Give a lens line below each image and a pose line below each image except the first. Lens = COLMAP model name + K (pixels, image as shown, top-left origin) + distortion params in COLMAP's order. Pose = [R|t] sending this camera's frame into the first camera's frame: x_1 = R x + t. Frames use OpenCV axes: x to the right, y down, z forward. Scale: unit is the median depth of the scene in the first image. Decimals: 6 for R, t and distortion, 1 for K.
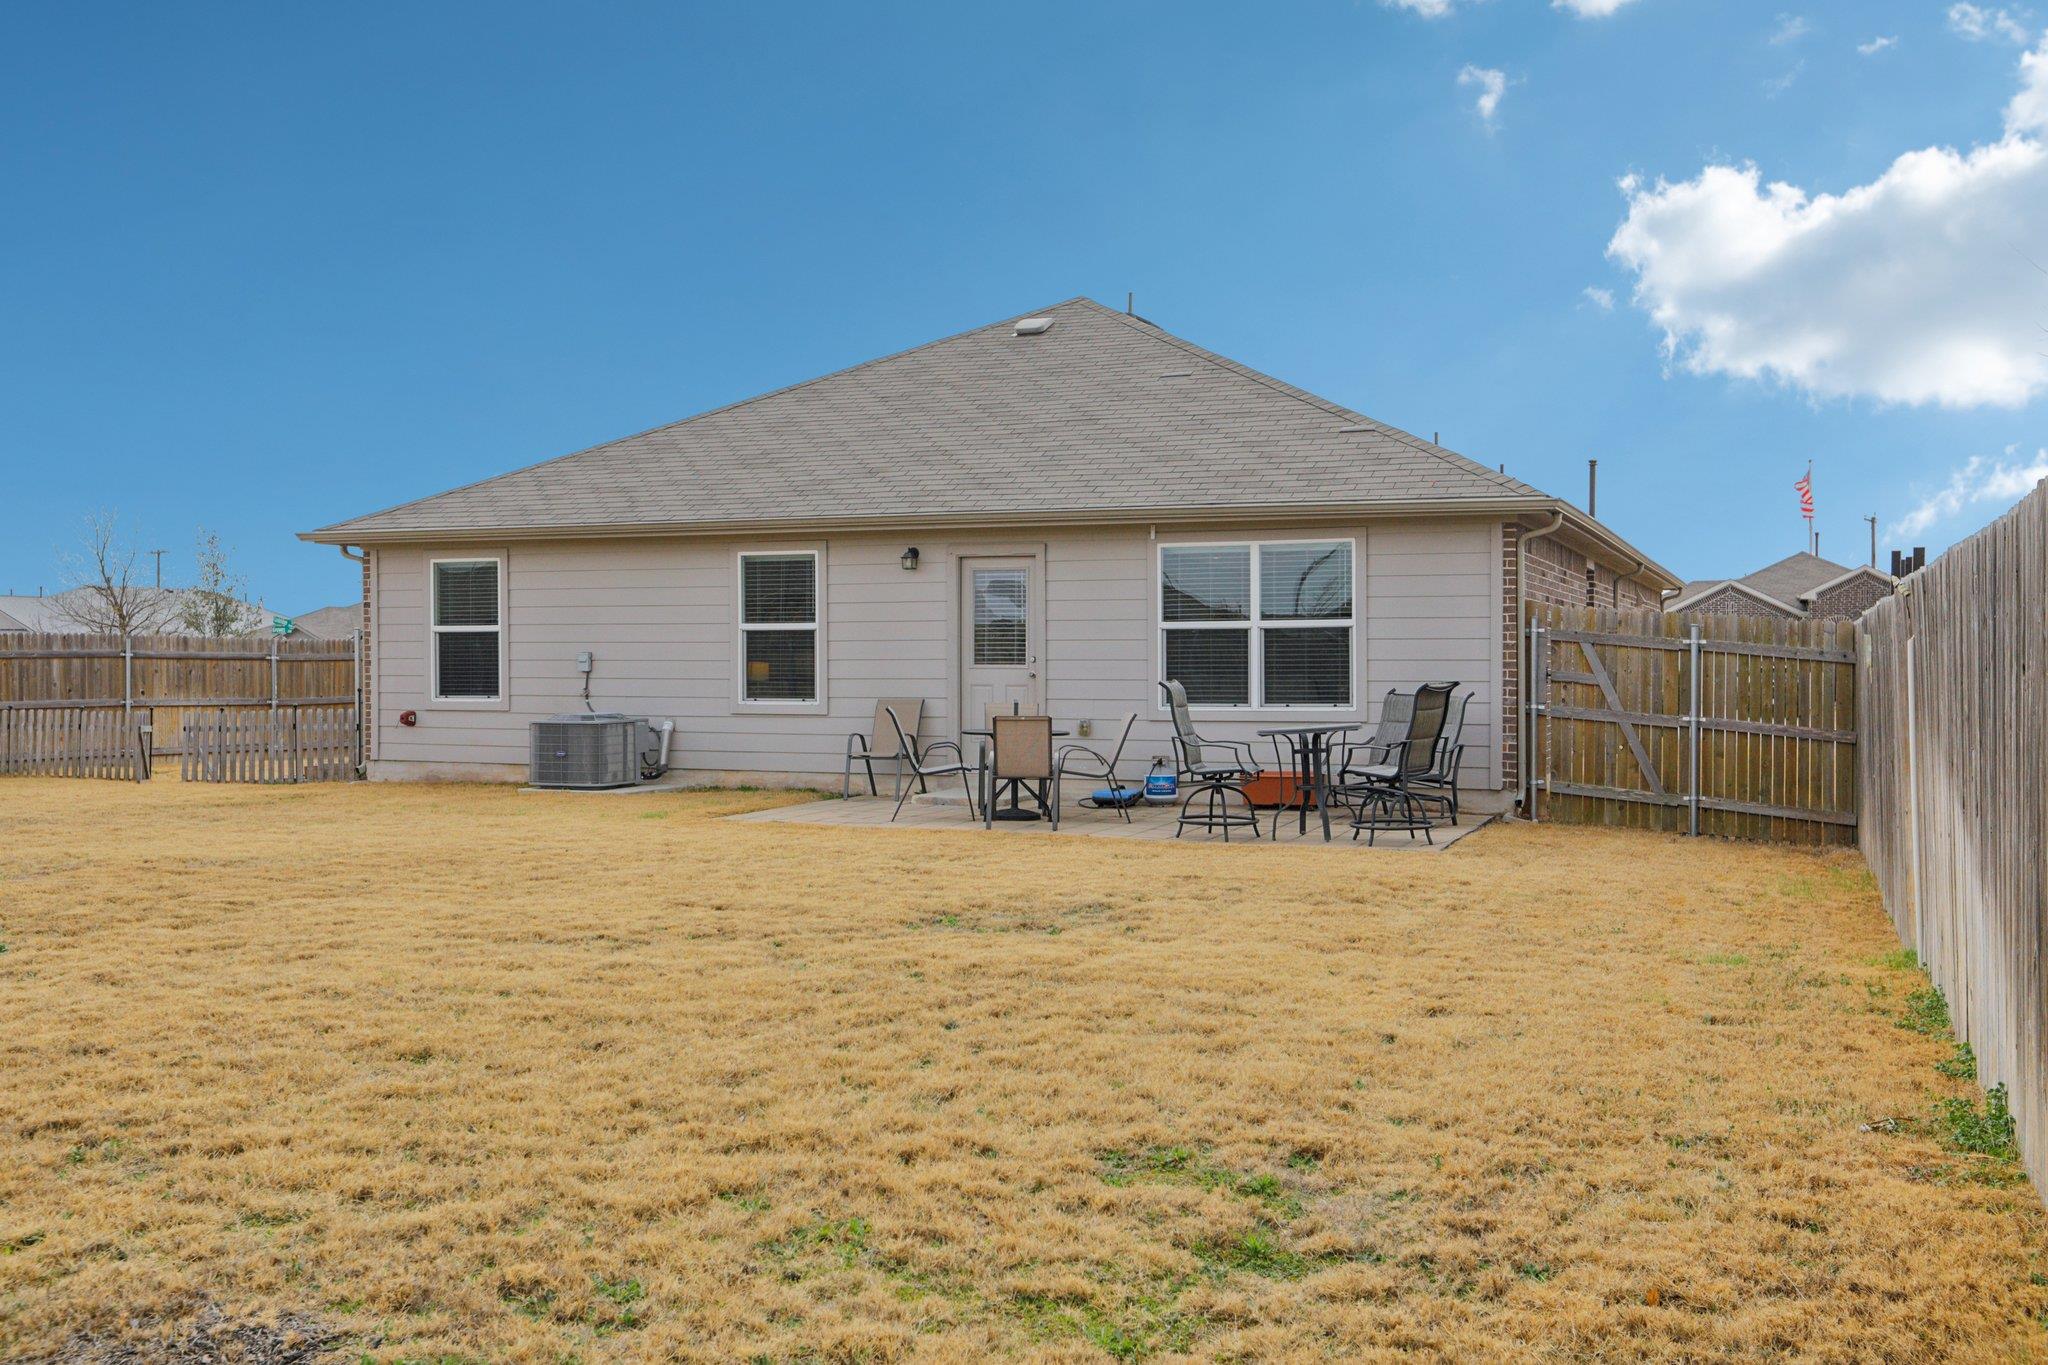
lens RADIAL K [[1840.6, 0, 1027.1], [0, 1840.6, 679.5], [0, 0, 1]] dist [0.060948, 0.053751]
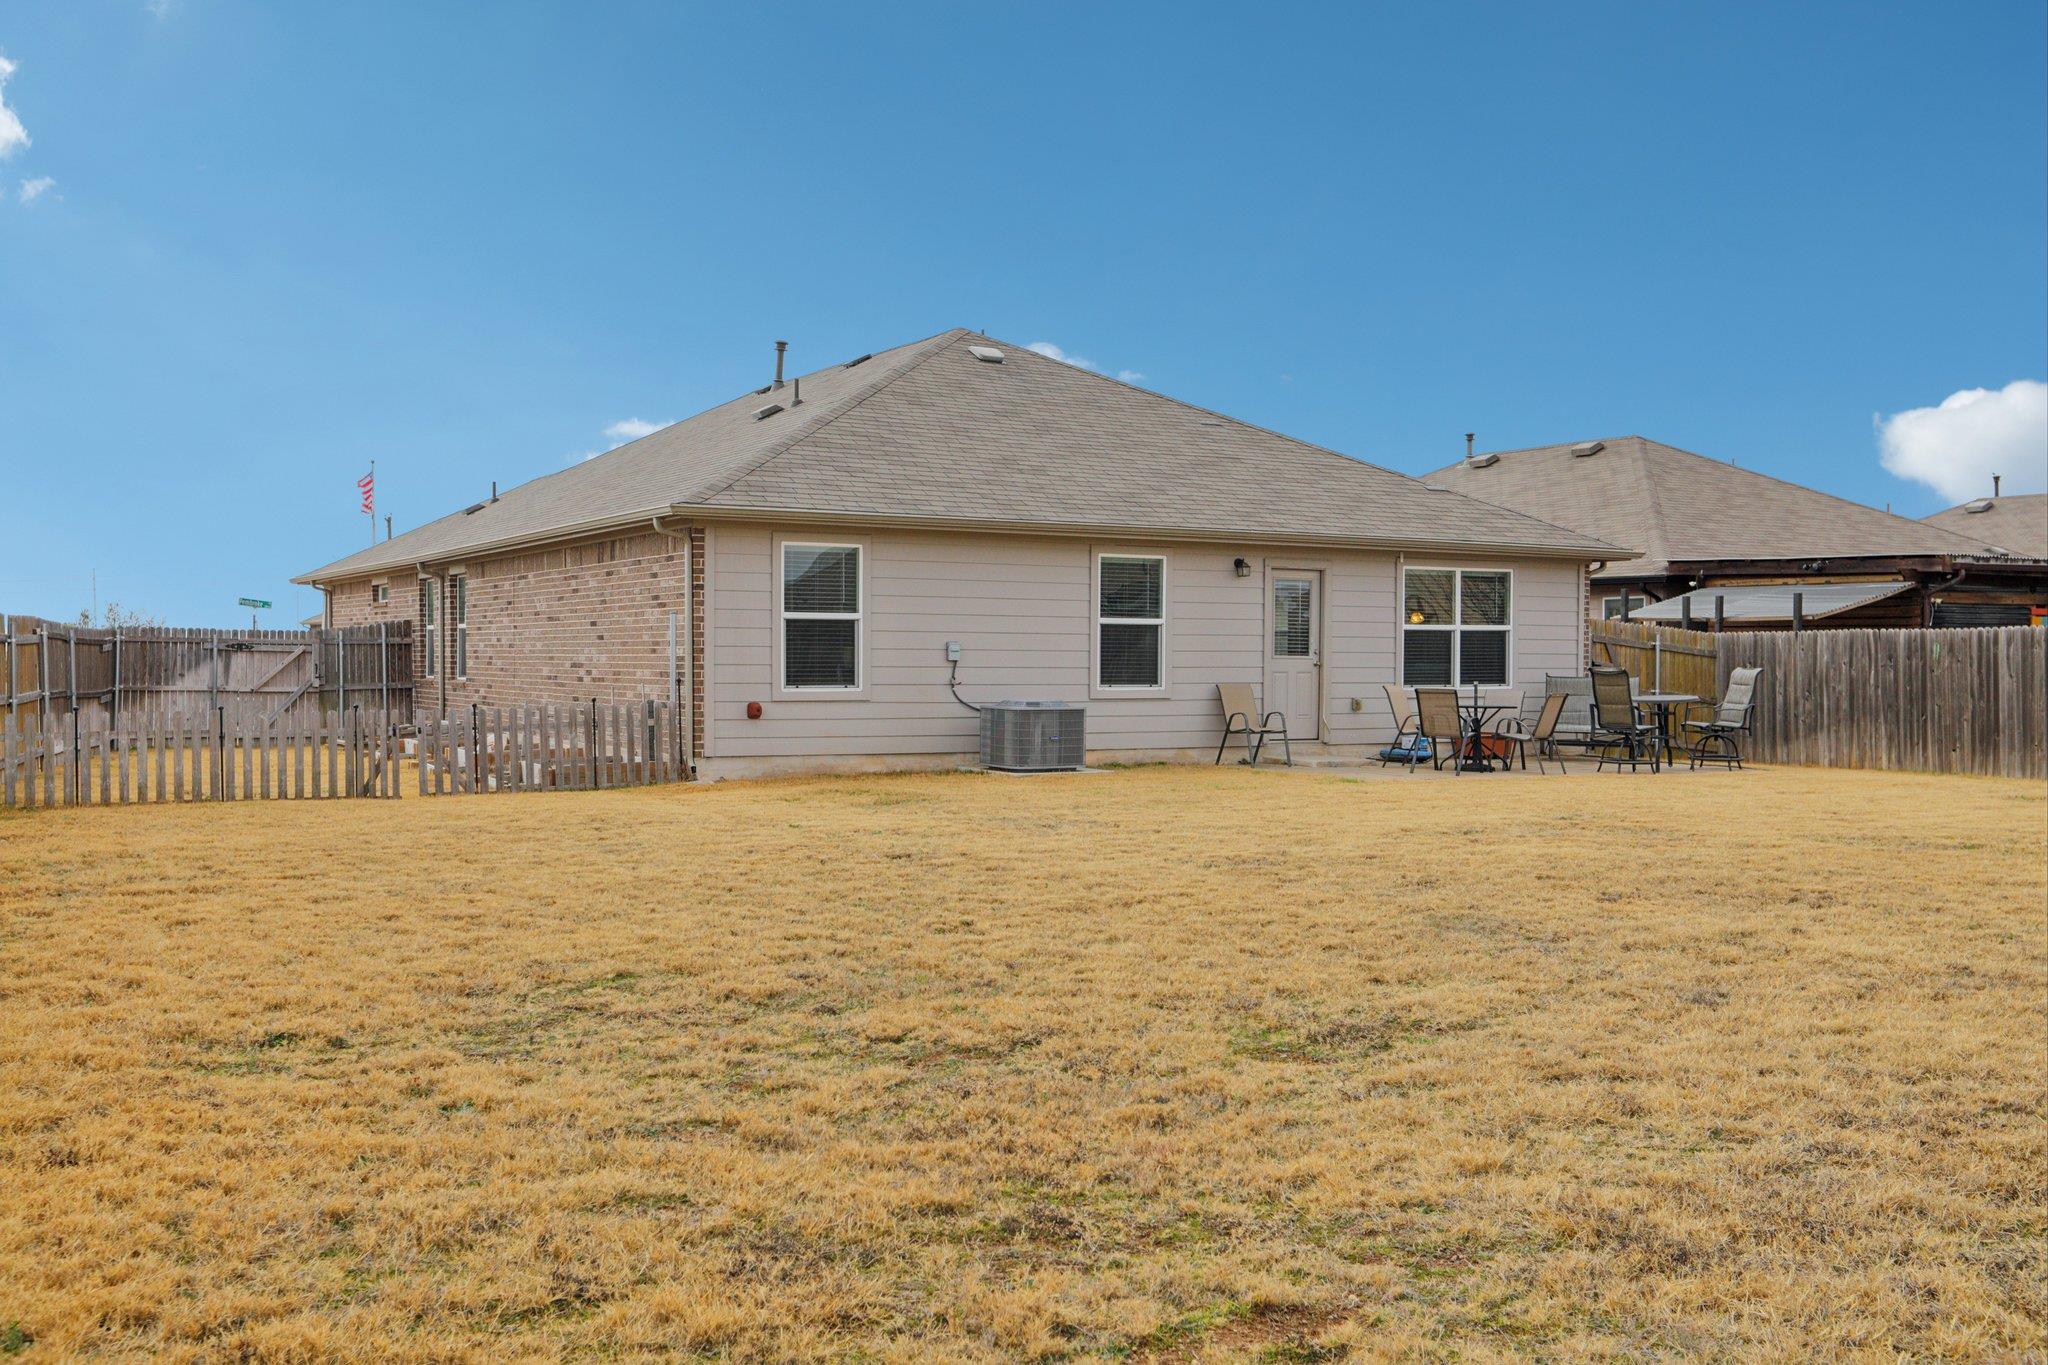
lens RADIAL K [[1840.6, 0, 1010.8], [0, 1840.6, 678.9], [0, 0, 1]] dist [0.060948, 0.053751]
pose [[0.630941, -0.007379, 0.775796, -1.101515], [0.000612, 0.999959, 0.009013, -0.003772], [-0.775830, -0.005212, 0.630920, 0.356462]]
